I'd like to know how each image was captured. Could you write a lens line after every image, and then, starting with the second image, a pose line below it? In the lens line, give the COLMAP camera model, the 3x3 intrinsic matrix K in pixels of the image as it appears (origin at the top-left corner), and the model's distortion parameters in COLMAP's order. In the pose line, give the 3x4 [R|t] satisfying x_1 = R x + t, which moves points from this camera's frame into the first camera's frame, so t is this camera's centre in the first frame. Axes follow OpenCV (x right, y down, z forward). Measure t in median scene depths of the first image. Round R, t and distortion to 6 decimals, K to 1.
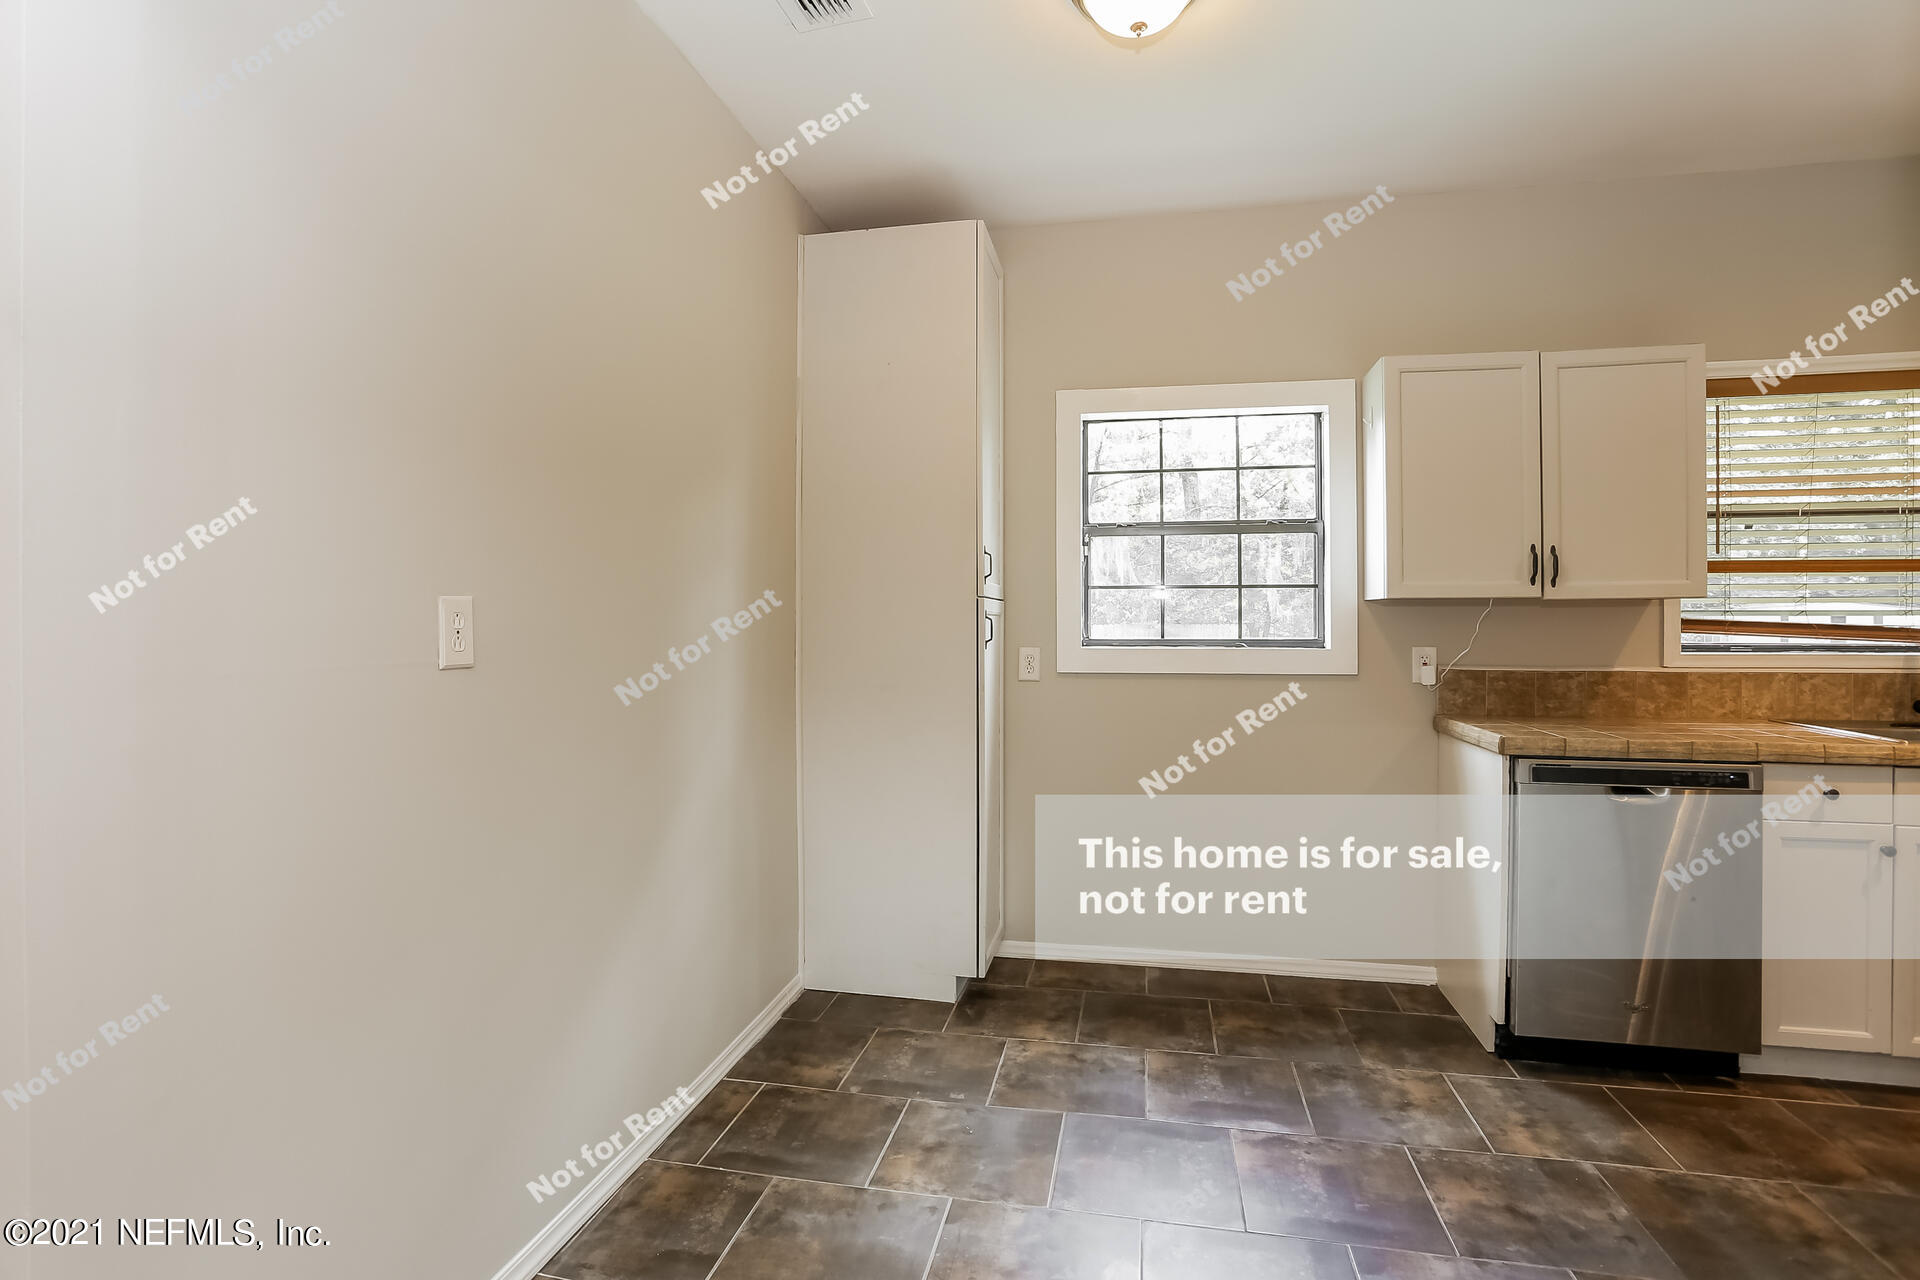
lens RADIAL K [[939.8, 0, 959.6], [0, 939.8, 612.5], [0, 0, 1]] dist [-0.049363, 0.017843]
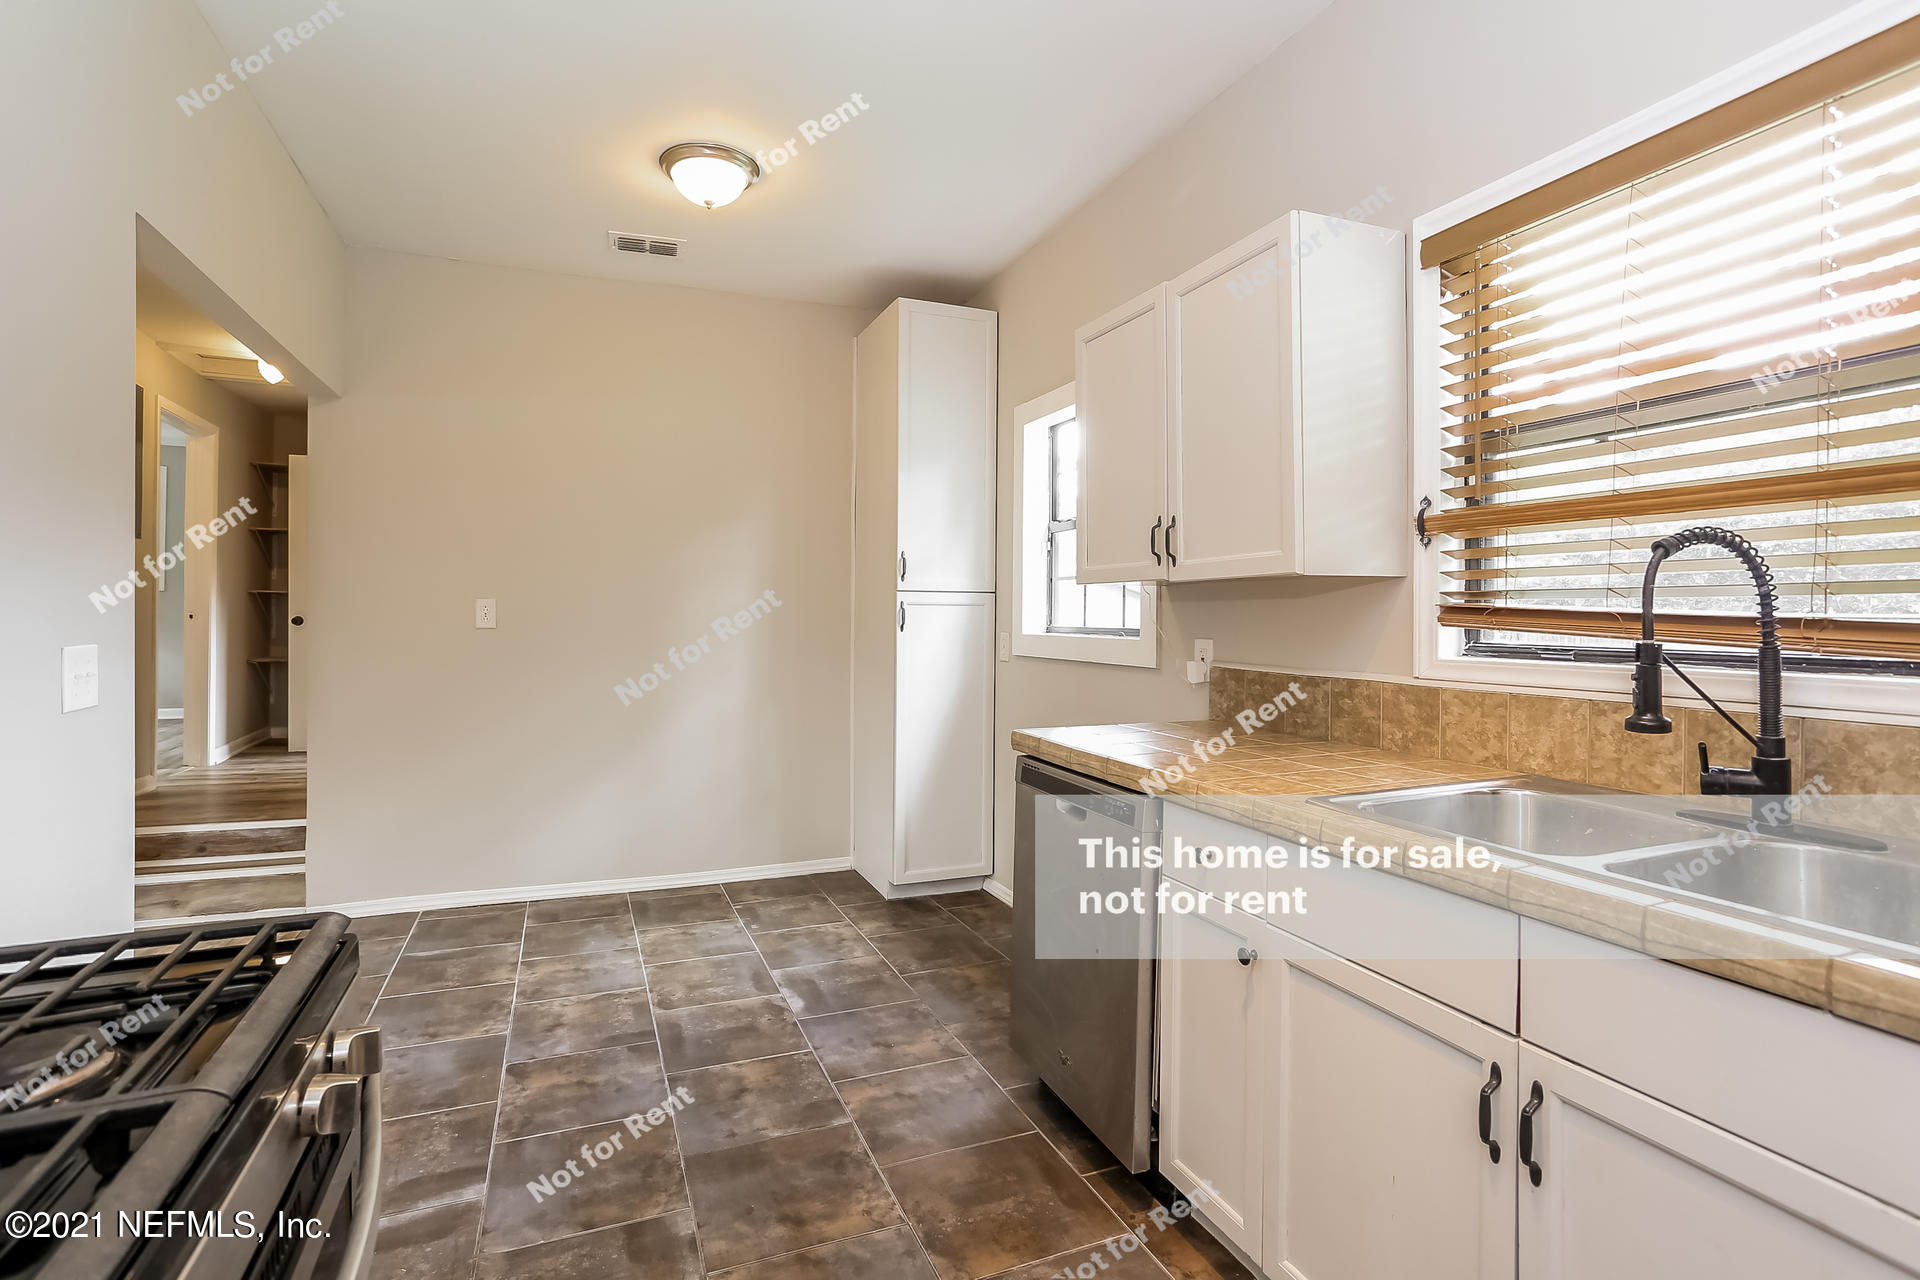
lens RADIAL K [[939.8, 0, 959.6], [0, 939.8, 612.5], [0, 0, 1]] dist [-0.049363, 0.017843]
pose [[0.551557, -0.000156, -0.834137, 1.383129], [0.010531, 0.999922, 0.006776, 0.005719], [0.834071, -0.012522, 0.551516, 0.433812]]
